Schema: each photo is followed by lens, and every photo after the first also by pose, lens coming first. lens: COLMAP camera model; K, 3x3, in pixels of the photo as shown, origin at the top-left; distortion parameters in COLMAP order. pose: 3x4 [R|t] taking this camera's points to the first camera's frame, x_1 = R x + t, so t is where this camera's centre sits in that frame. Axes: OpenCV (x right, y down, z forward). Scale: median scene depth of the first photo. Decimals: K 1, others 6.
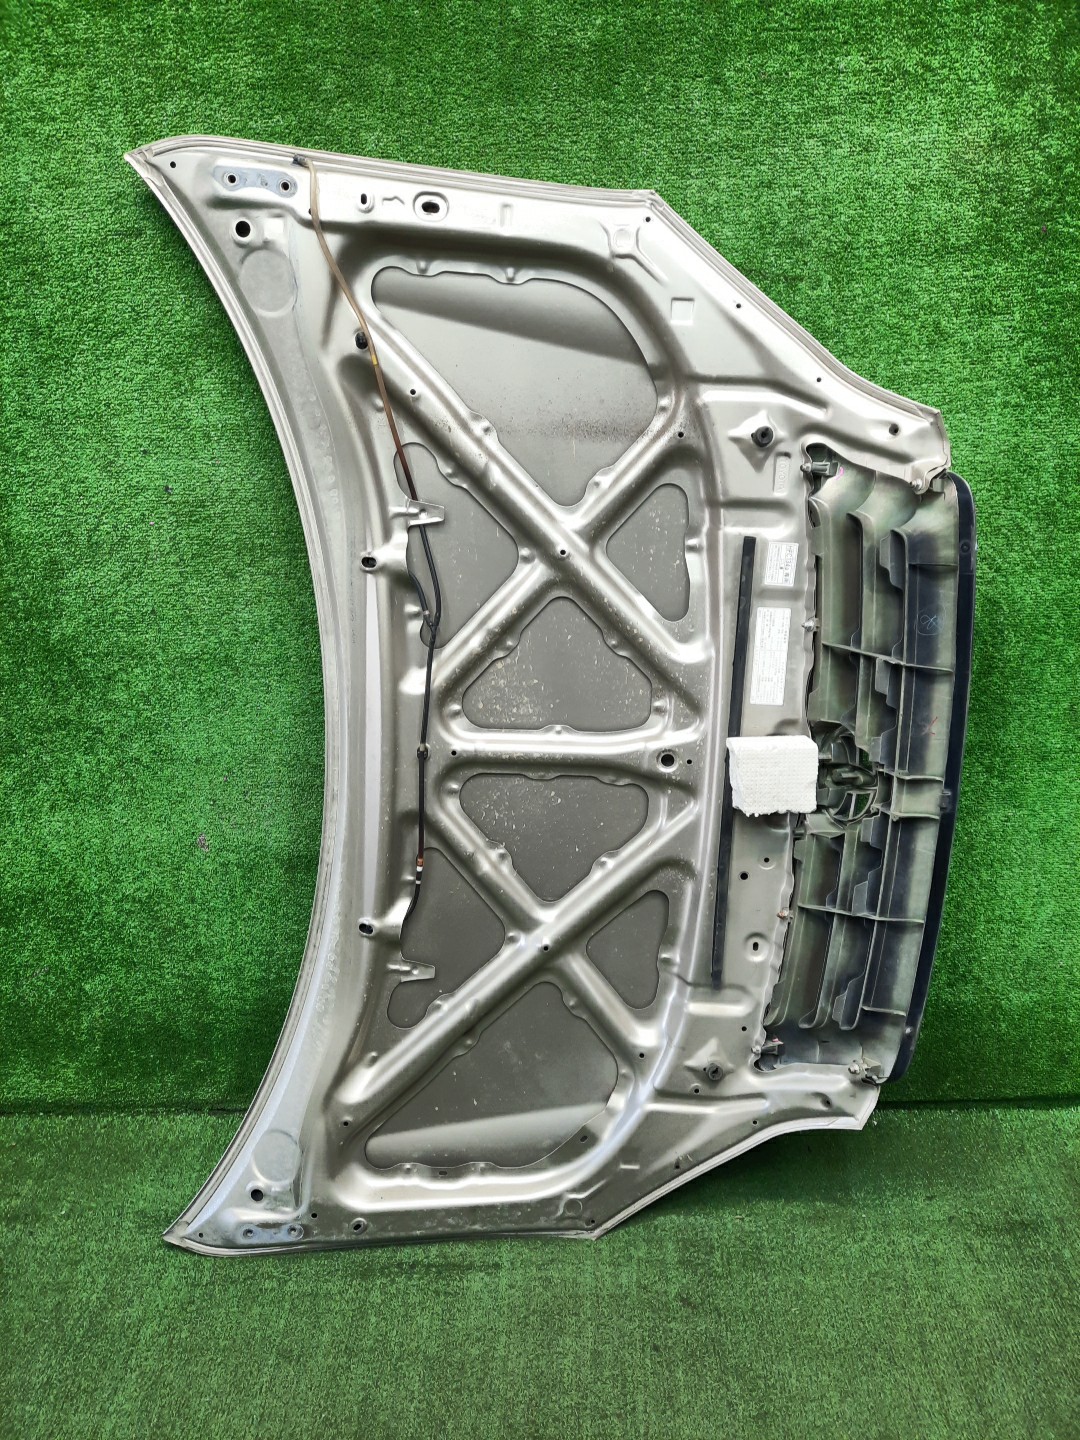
lens RADIAL K [[958.1, 0, 540.0], [0, 958.1, 720.0], [0, 0, 1]] dist [-0.002097, -0.002387]
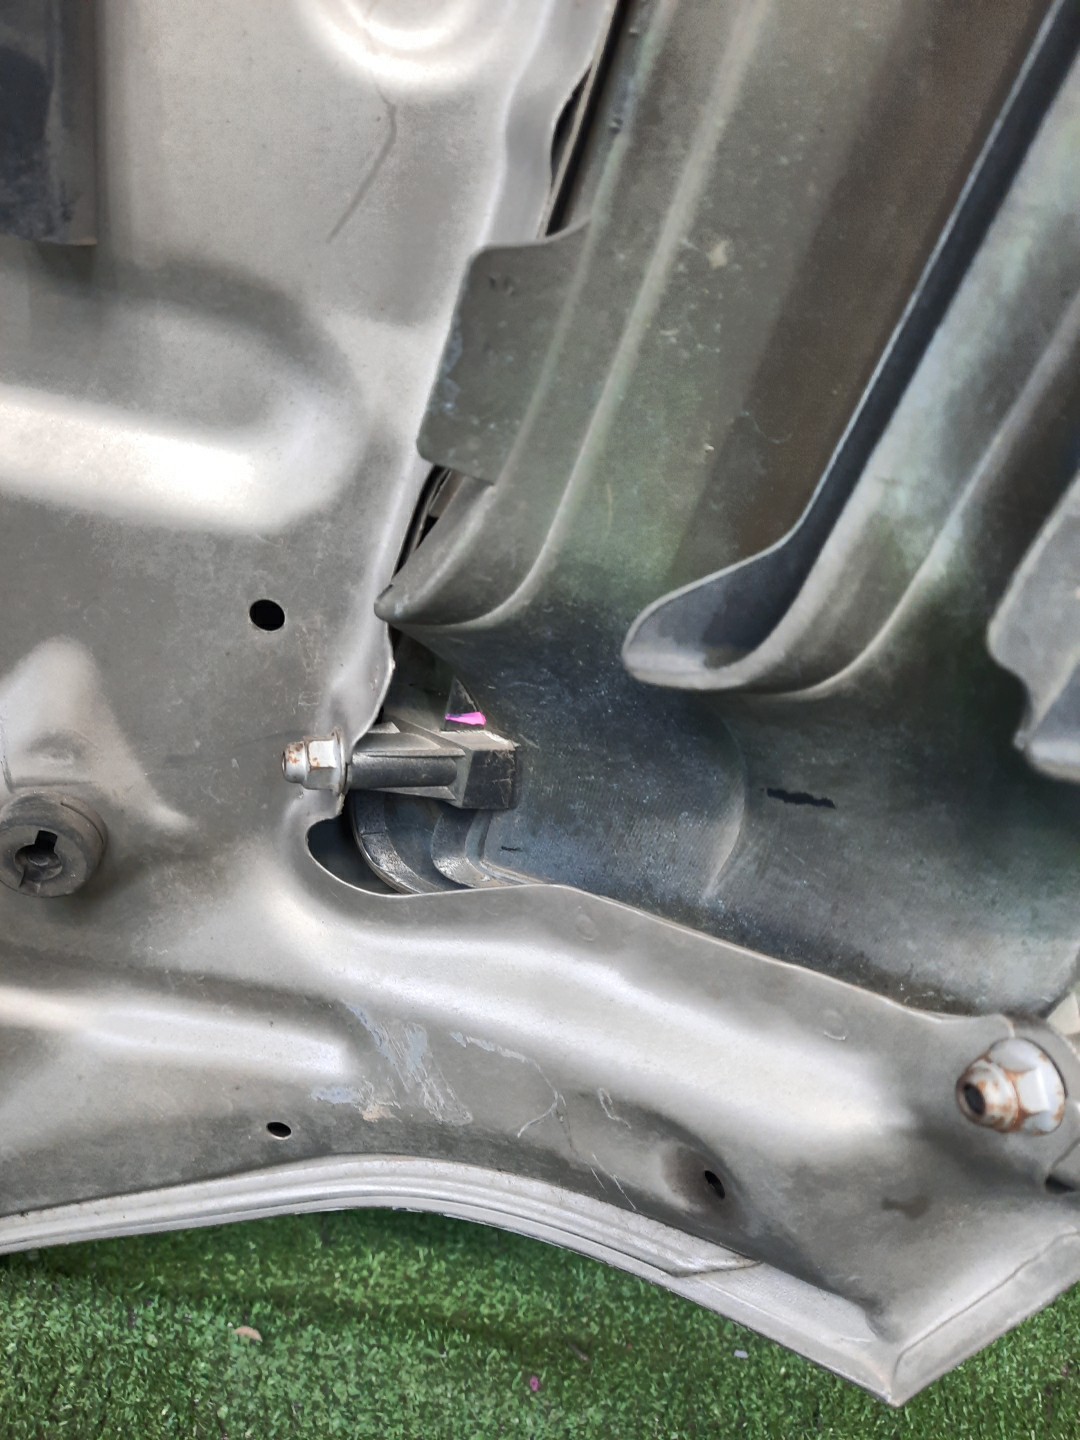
lens RADIAL K [[958.1, 0, 540.0], [0, 958.1, 720.0], [0, 0, 1]] dist [-0.002097, -0.002387]
pose [[0.987725, 0.138493, 0.072237, 0.311292], [-0.156061, 0.894511, 0.418922, 0.343014], [-0.006600, -0.425053, 0.905144, 1.096830]]
